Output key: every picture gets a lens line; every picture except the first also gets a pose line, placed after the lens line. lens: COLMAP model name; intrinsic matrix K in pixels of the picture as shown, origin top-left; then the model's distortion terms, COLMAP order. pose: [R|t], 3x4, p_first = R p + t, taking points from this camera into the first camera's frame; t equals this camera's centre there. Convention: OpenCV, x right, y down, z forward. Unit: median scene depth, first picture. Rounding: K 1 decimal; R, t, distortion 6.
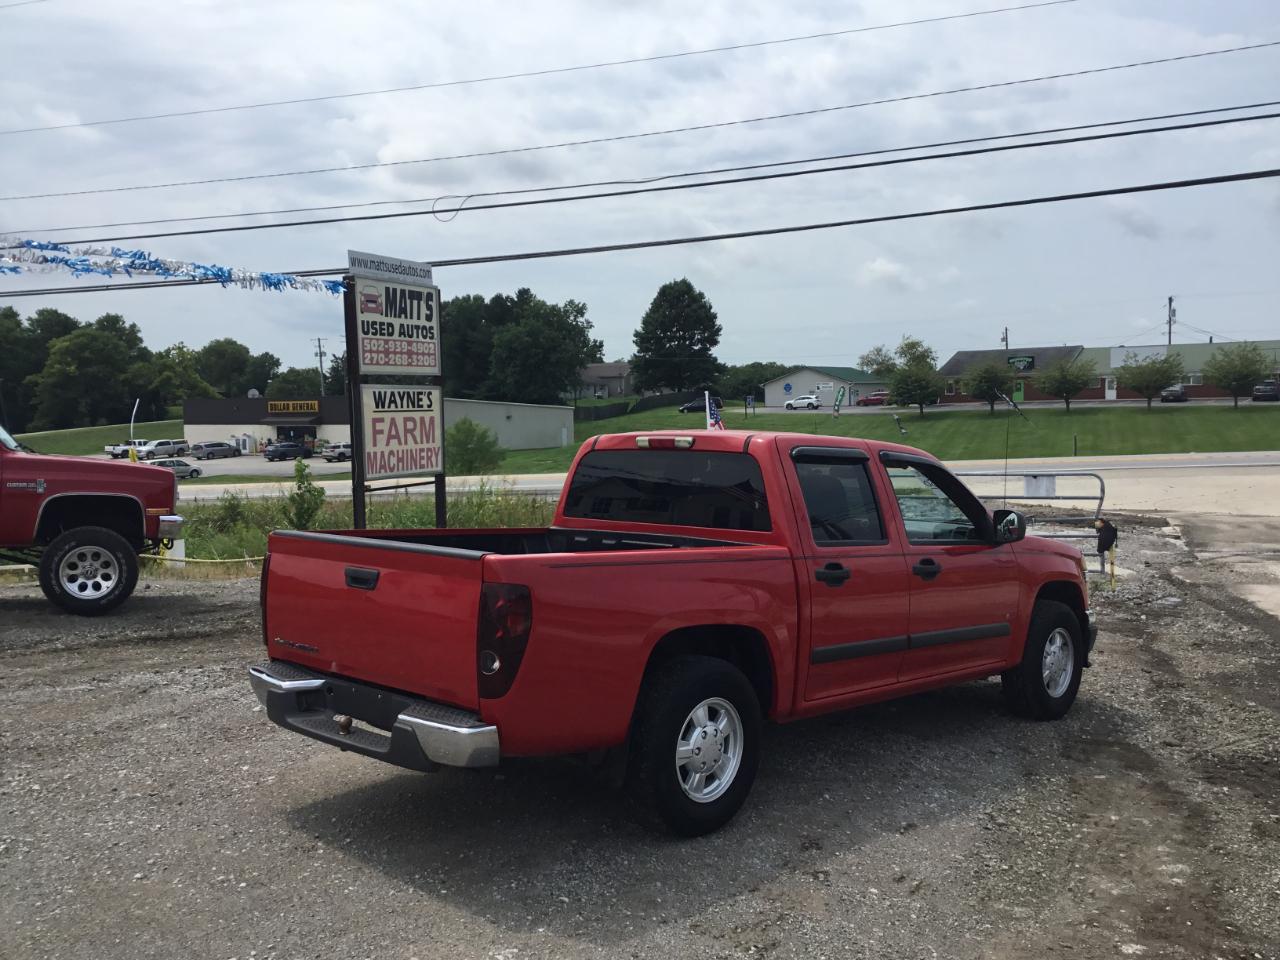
lens RADIAL K [[1138.8, 0, 635.2], [0, 1138.8, 486.8], [0, 0, 1]] dist [0.136754, -0.235713]
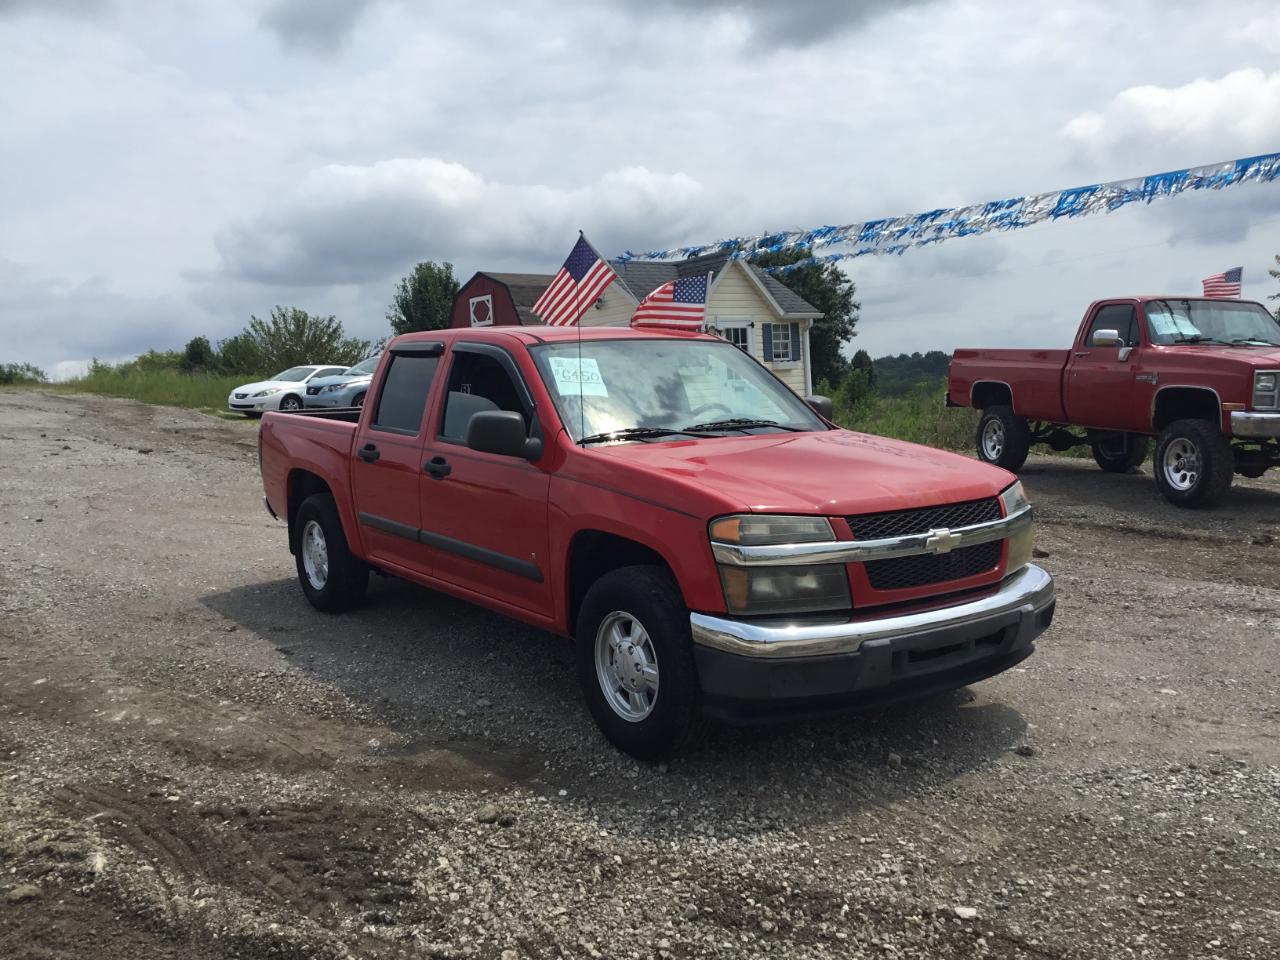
lens RADIAL K [[1138.8, 0, 635.2], [0, 1138.8, 486.8], [0, 0, 1]] dist [0.136754, -0.235713]
pose [[-0.179237, 0.094389, -0.979267, 0.402143], [-0.005467, 0.995276, 0.096933, -0.001494], [0.983791, 0.022728, -0.177874, 0.466707]]
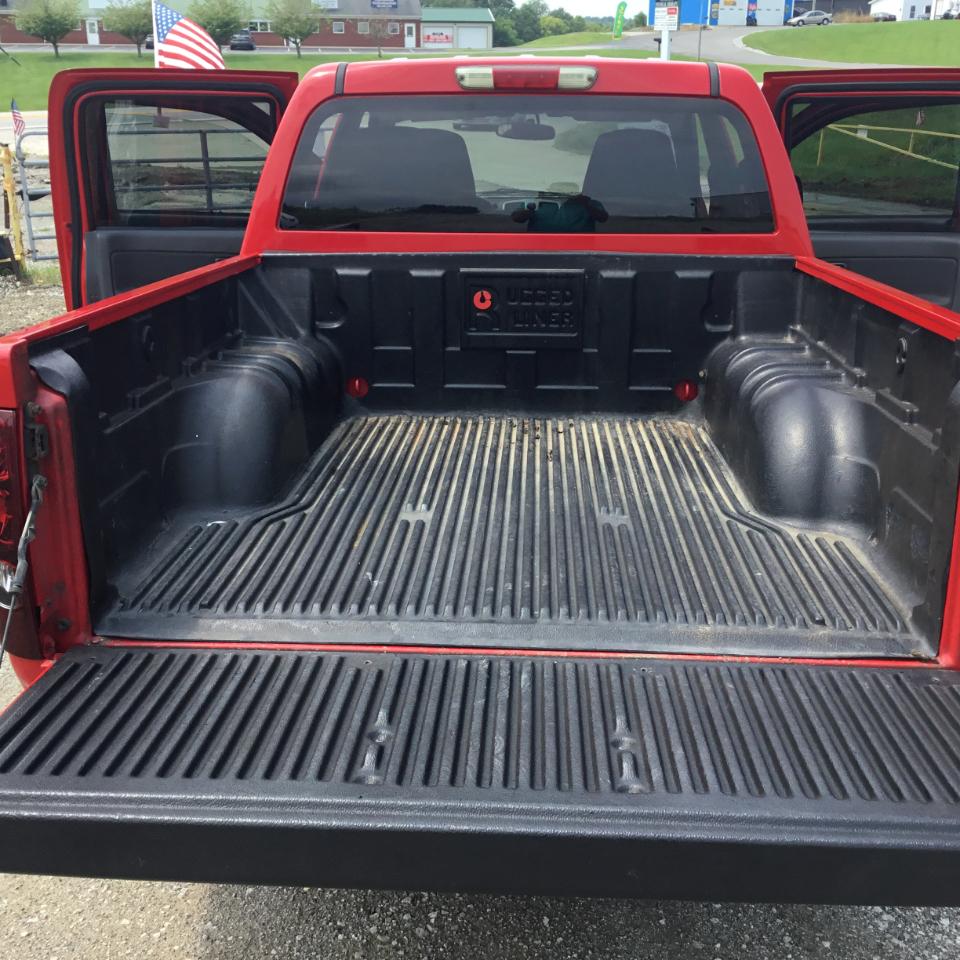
lens RADIAL K [[1144.3, 0, 473.3], [0, 1144.3, 482.7], [0, 0, 1]] dist [0.136294, -0.257543]
pose [[0.757104, -0.210031, 0.618611, -0.127474], [0.027807, 0.956413, 0.290689, -0.005378], [-0.652702, -0.202880, 0.729945, 0.193842]]
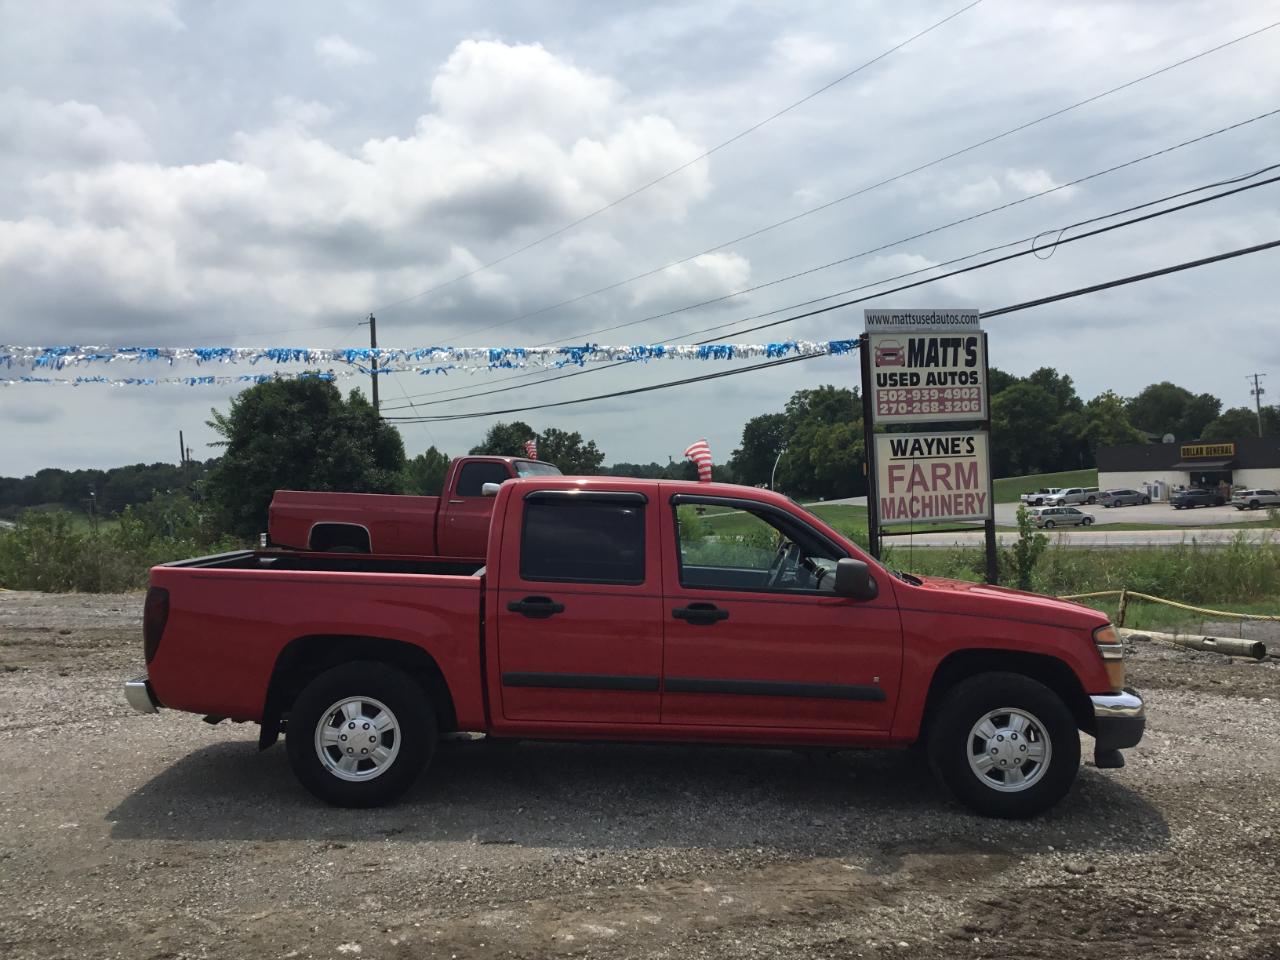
lens RADIAL K [[1138.8, 0, 635.2], [0, 1138.8, 486.8], [0, 0, 1]] dist [0.136754, -0.235713]
pose [[0.704408, -0.009523, -0.709731, 0.322650], [-0.019856, 0.999254, -0.033115, -0.001249], [0.709517, 0.037419, 0.703694, 0.094586]]
